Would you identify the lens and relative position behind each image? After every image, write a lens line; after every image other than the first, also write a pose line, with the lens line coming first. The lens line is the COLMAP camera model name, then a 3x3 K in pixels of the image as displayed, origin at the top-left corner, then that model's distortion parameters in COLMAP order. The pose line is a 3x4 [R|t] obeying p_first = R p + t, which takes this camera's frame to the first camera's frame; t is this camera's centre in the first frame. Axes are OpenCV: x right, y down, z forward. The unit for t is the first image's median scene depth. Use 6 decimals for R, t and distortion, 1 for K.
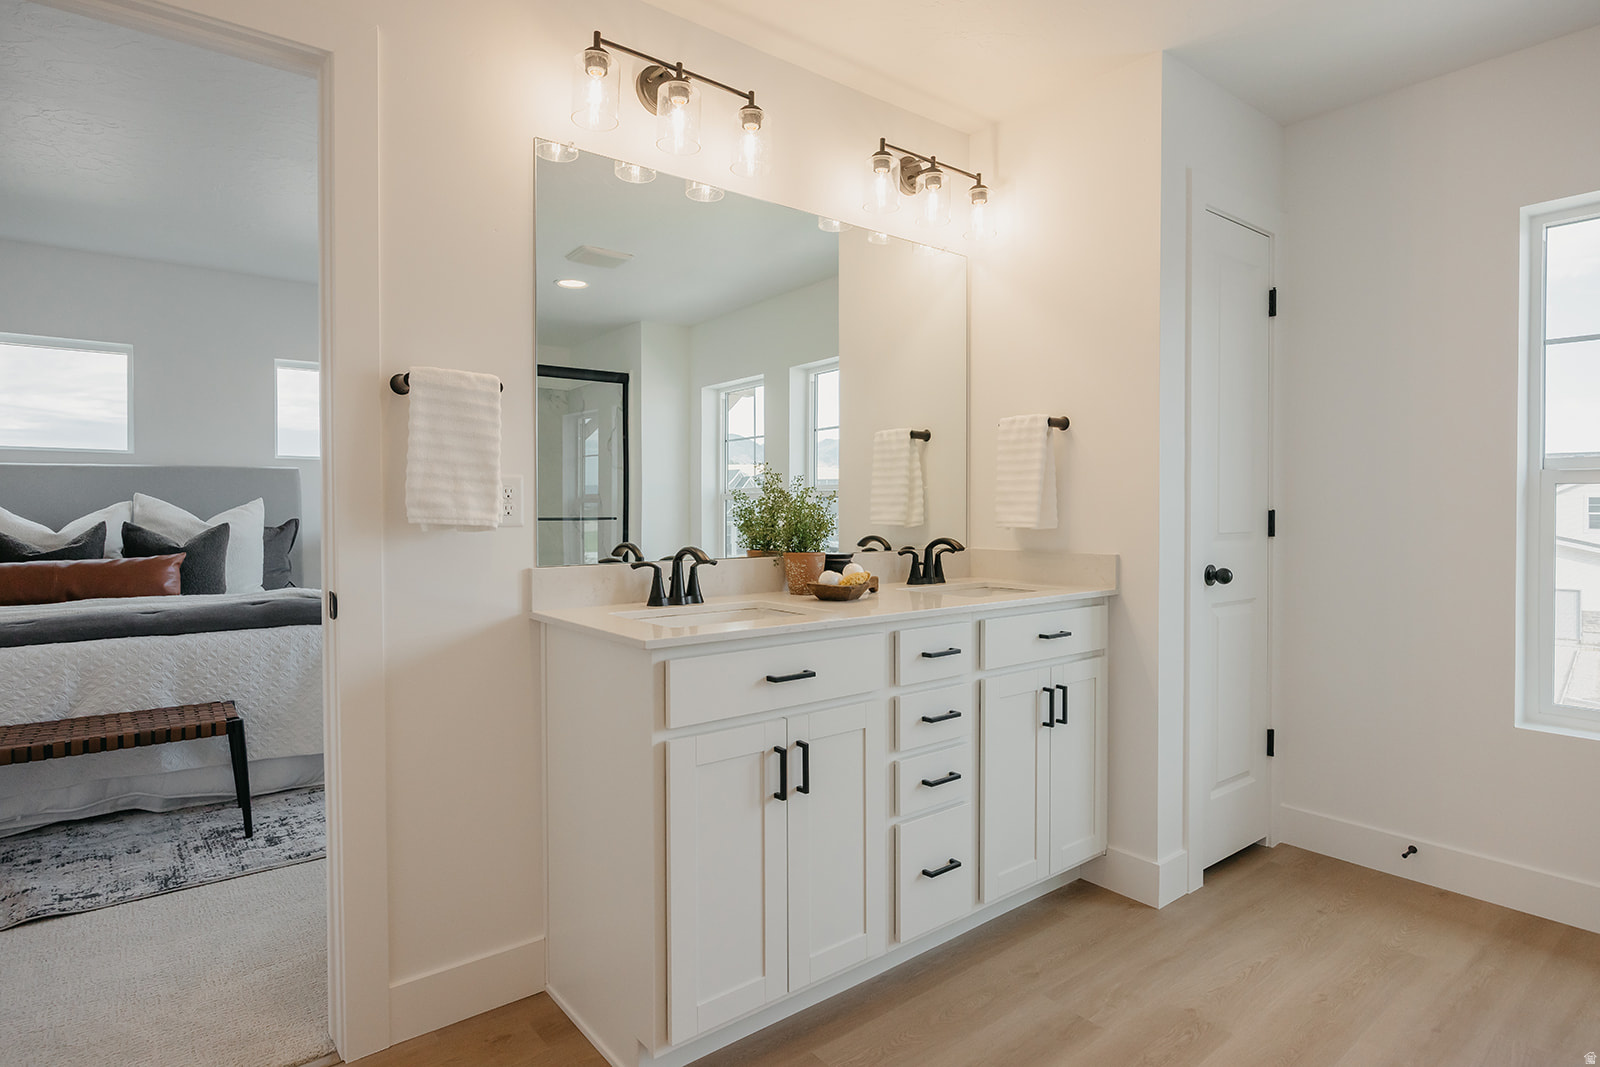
lens RADIAL K [[848.8, 0, 801.3], [0, 848.8, 529.0], [0, 0, 1]] dist [-0.008070, 0.001678]
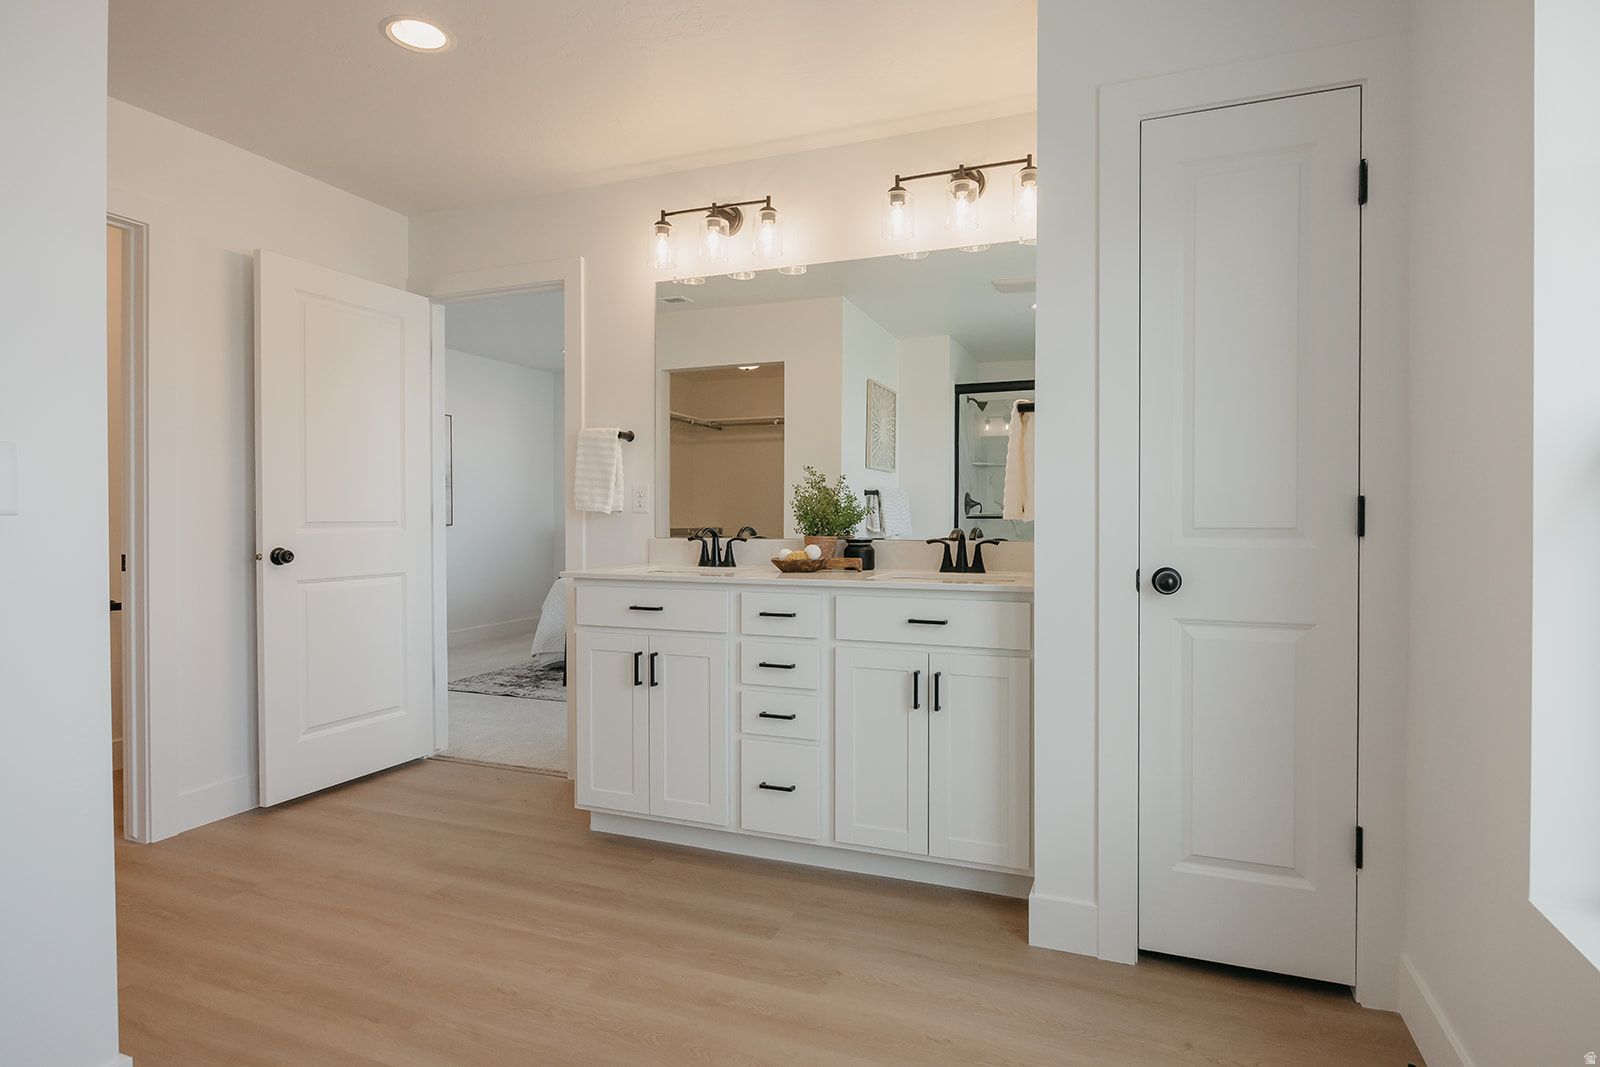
lens RADIAL K [[848.8, 0, 804.7], [0, 848.8, 525.1], [0, 0, 1]] dist [-0.008070, 0.001678]
pose [[0.503845, 0.014356, -0.863675, 1.310755], [-0.017103, 0.999832, 0.006642, 0.004434], [0.863625, 0.011425, 0.504005, 0.415122]]
